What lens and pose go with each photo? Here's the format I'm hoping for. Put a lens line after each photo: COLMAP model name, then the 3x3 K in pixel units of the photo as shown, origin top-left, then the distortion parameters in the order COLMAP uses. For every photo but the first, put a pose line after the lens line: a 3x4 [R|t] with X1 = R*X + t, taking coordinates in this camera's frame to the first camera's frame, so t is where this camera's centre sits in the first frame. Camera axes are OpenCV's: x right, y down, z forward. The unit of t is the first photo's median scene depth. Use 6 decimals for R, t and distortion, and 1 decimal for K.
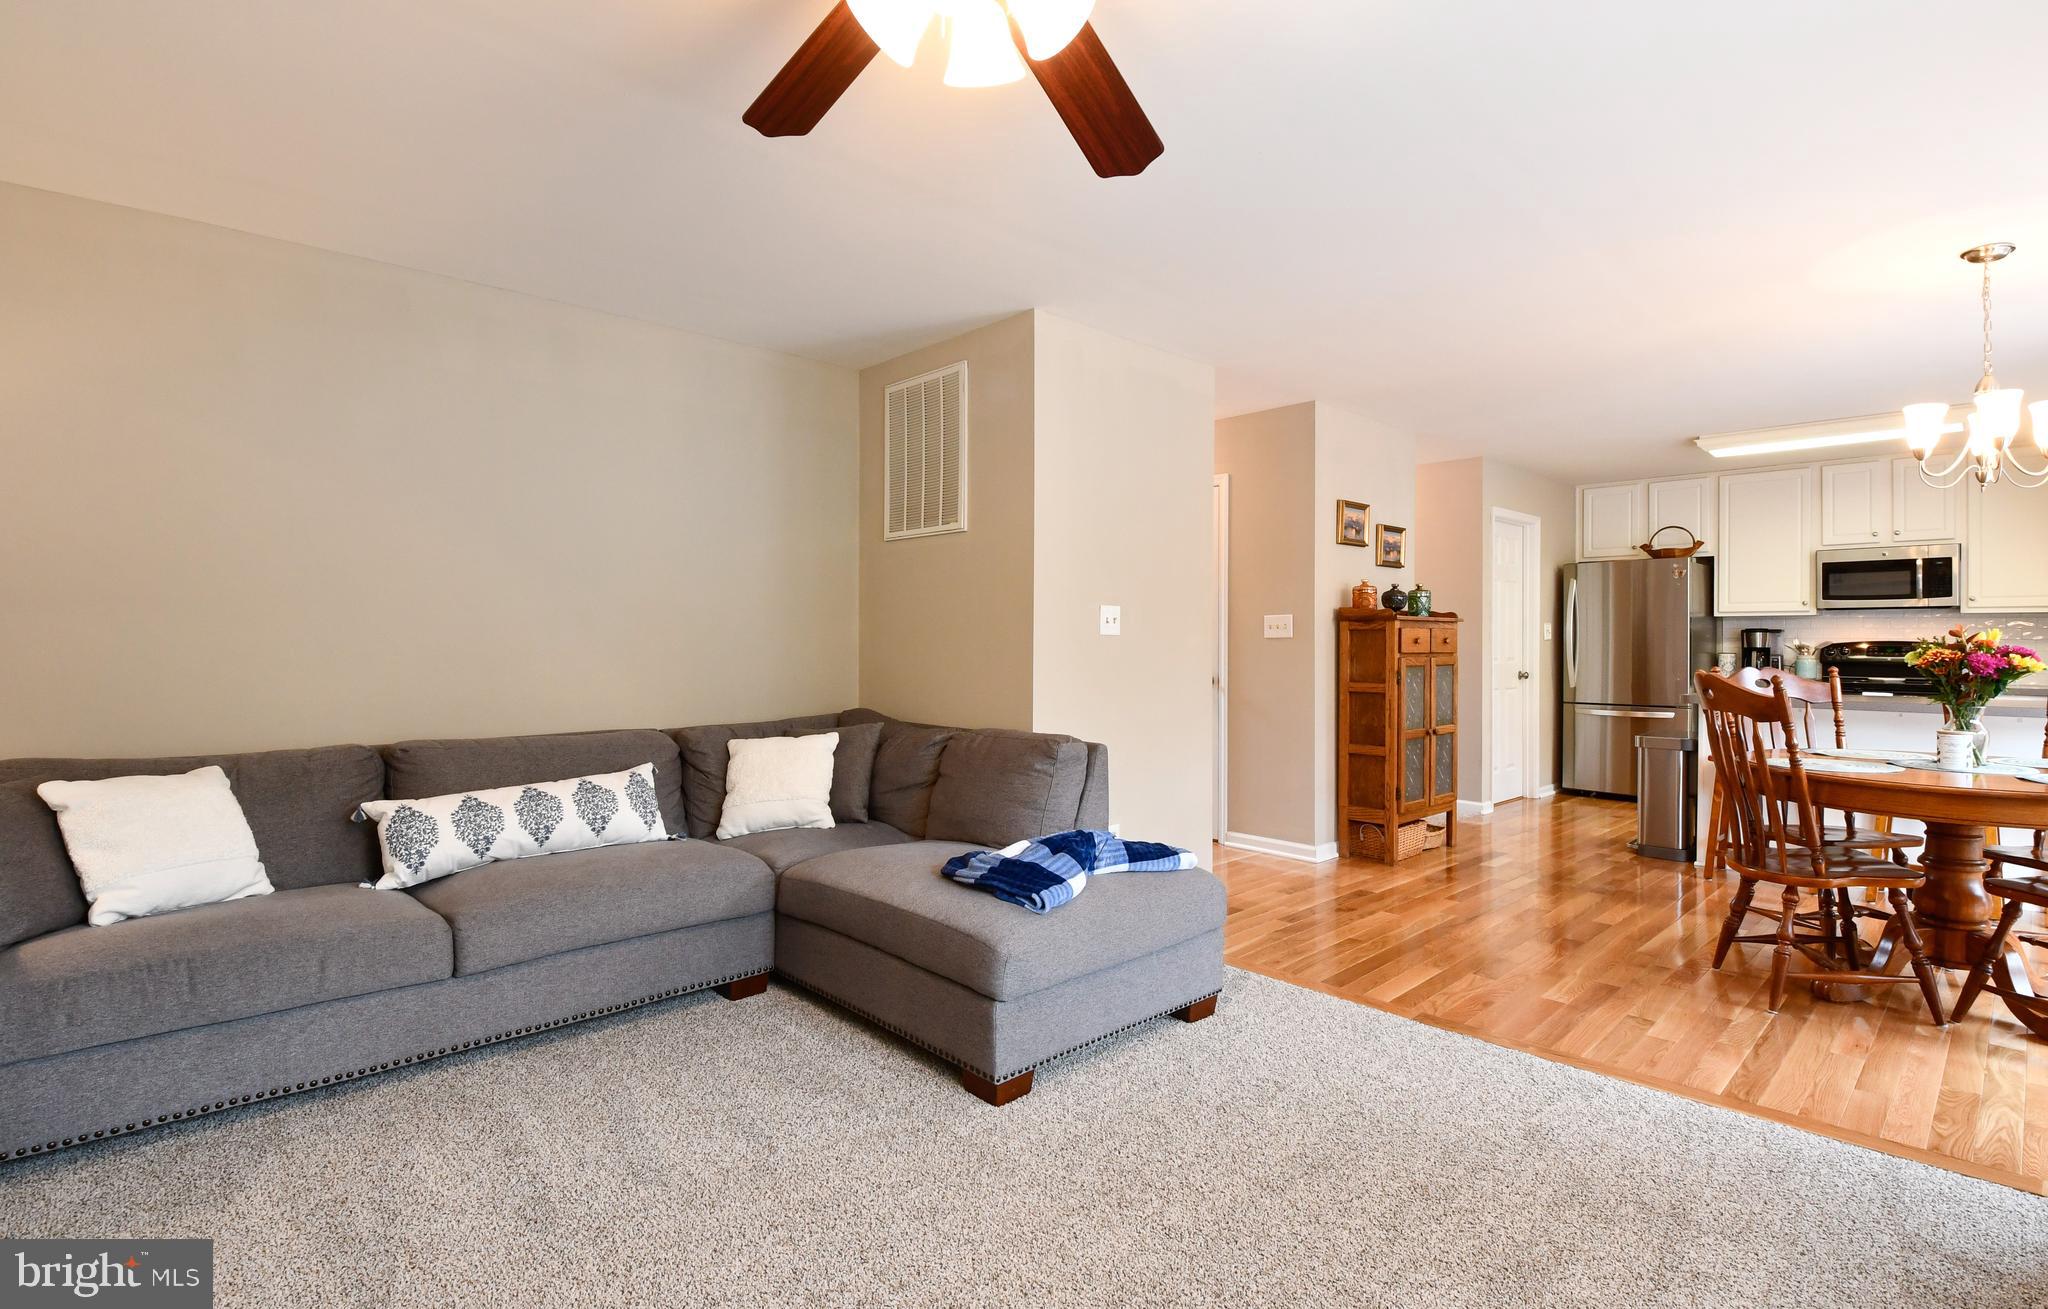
lens RADIAL K [[950.6, 0, 1028.4], [0, 950.6, 641.5], [0, 0, 1]] dist [-0.000318, -0.016817]
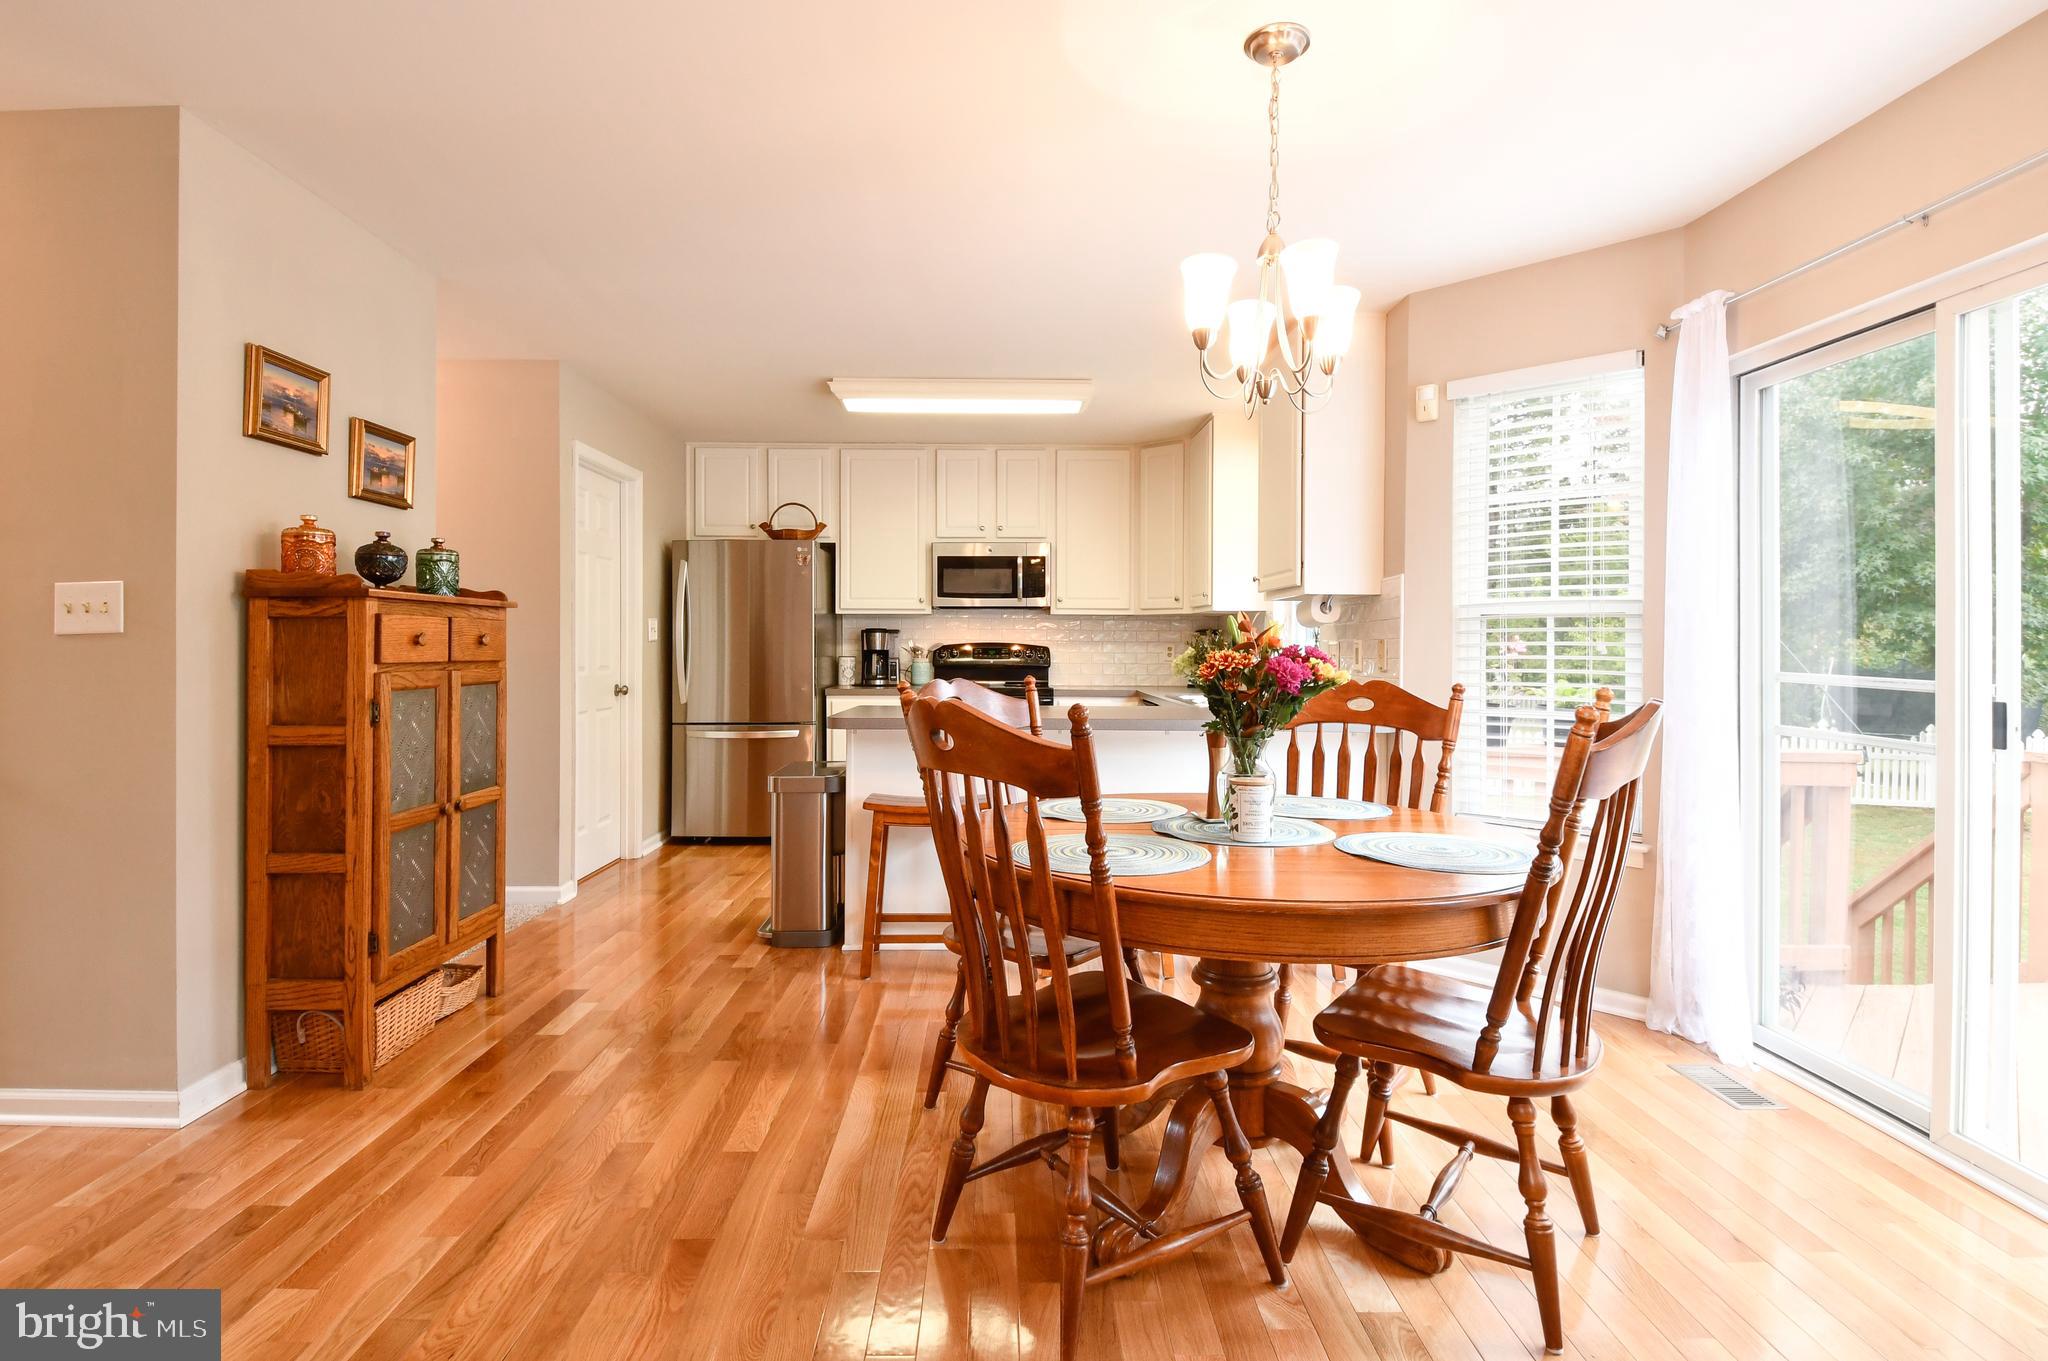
lens RADIAL K [[1015.9, 0, 988.0], [0, 1015.9, 647.1], [0, 0, 1]] dist [0.022095, -0.030956]
pose [[0.683928, -0.000655, 0.729549, 0.178413], [-0.001832, 0.999995, 0.002616, 0.001176], [-0.729547, -0.003125, 0.683923, 0.323425]]
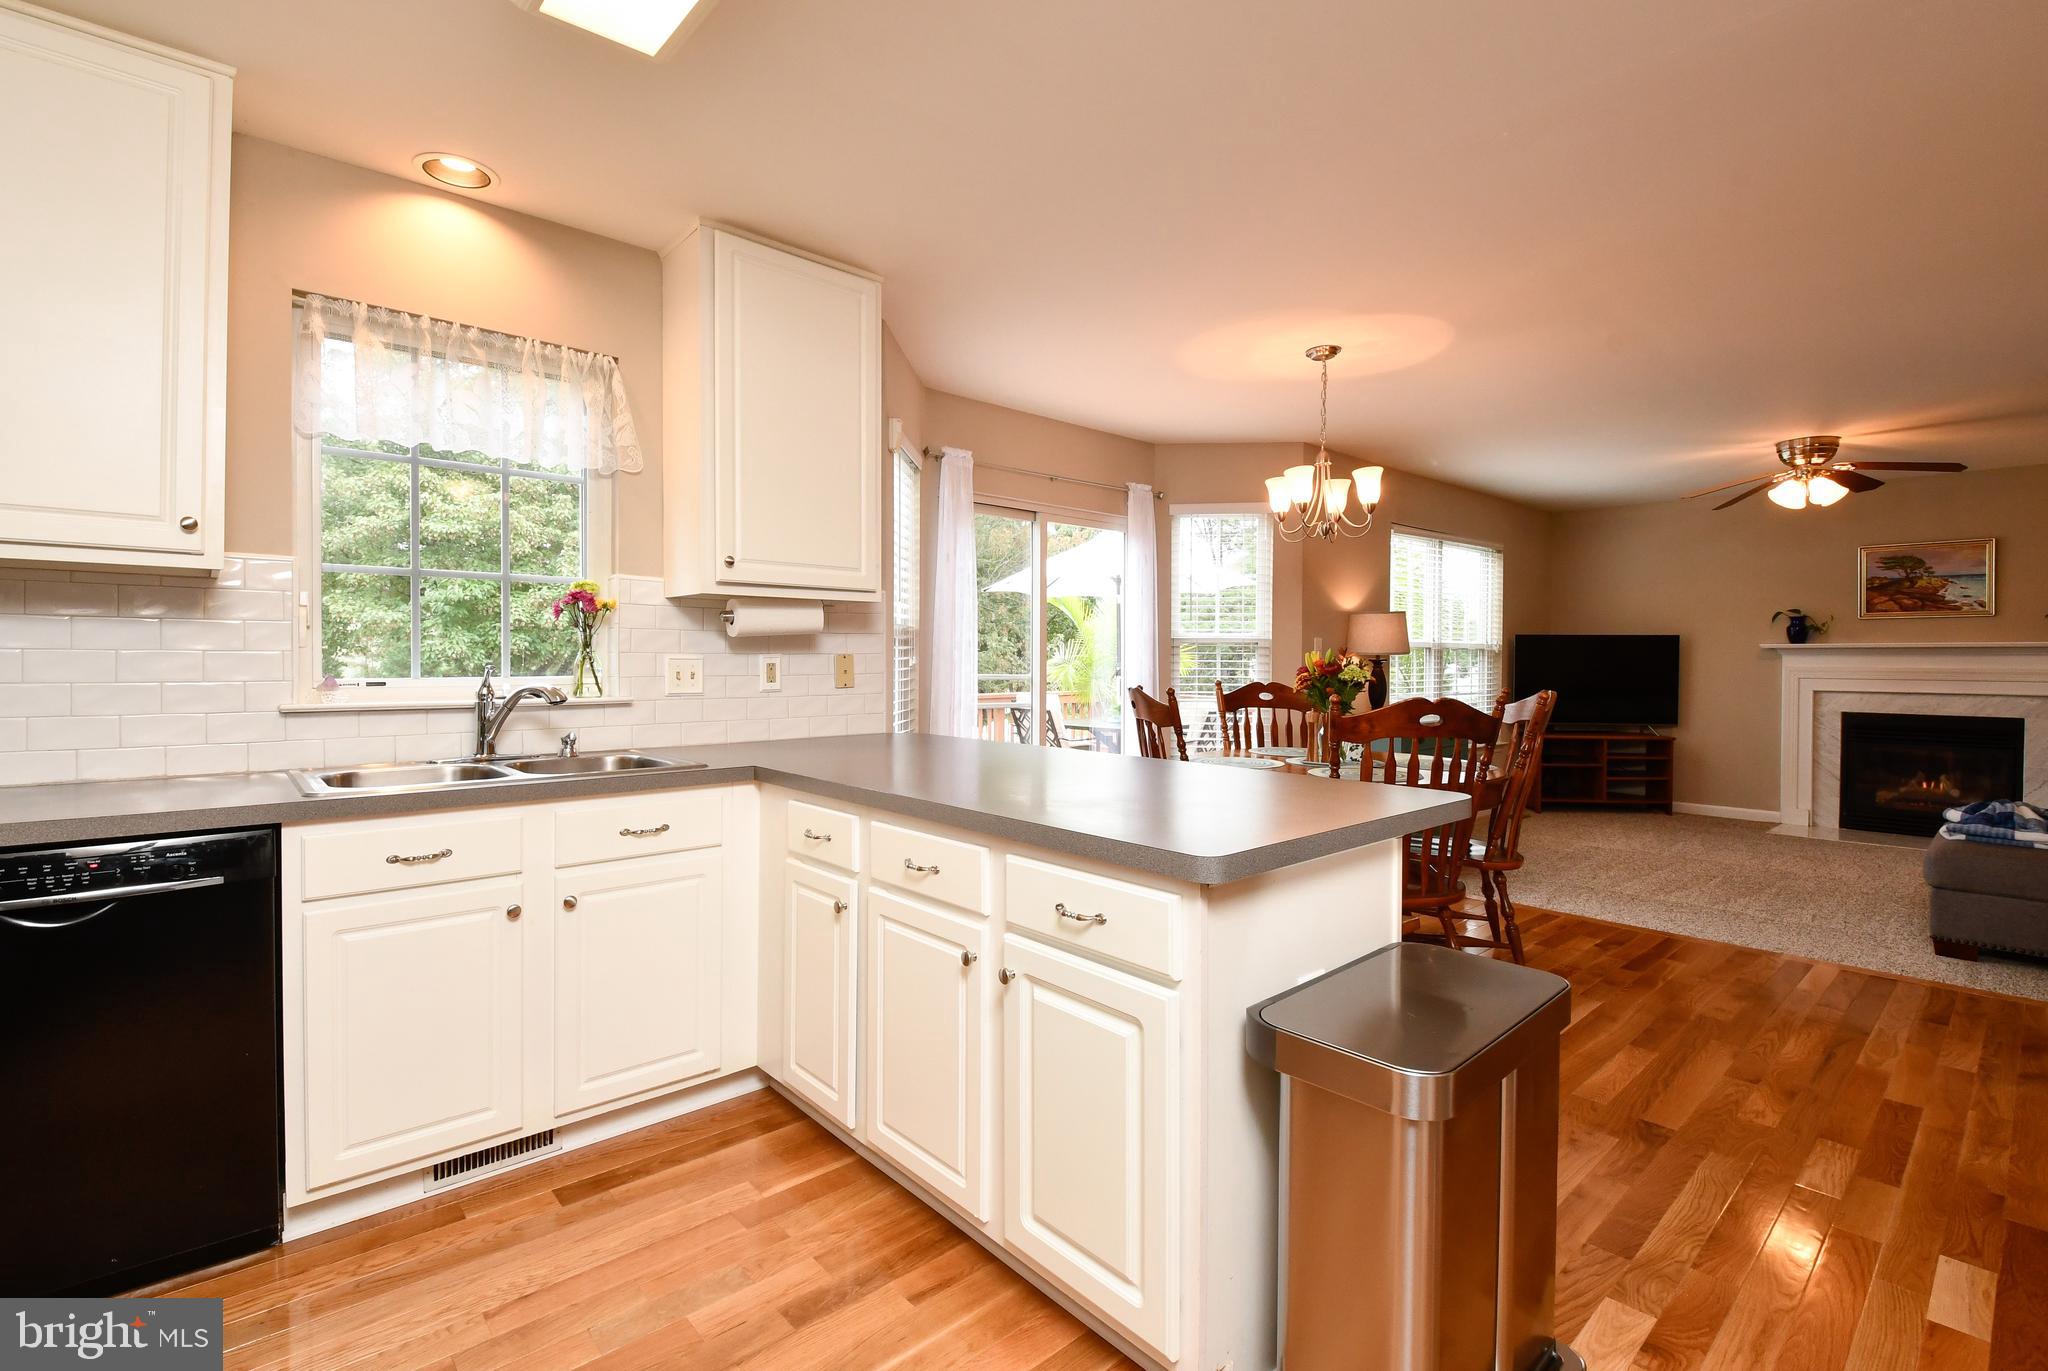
lens RADIAL K [[898.1, 0, 1010.8], [0, 898.1, 650.5], [0, 0, 1]] dist [0.024134, -0.025479]
pose [[-0.999462, -0.013067, 0.030074, 0.699583], [-0.013137, 0.999911, -0.002133, -0.004767], [-0.030043, -0.002527, -0.999545, 1.113136]]
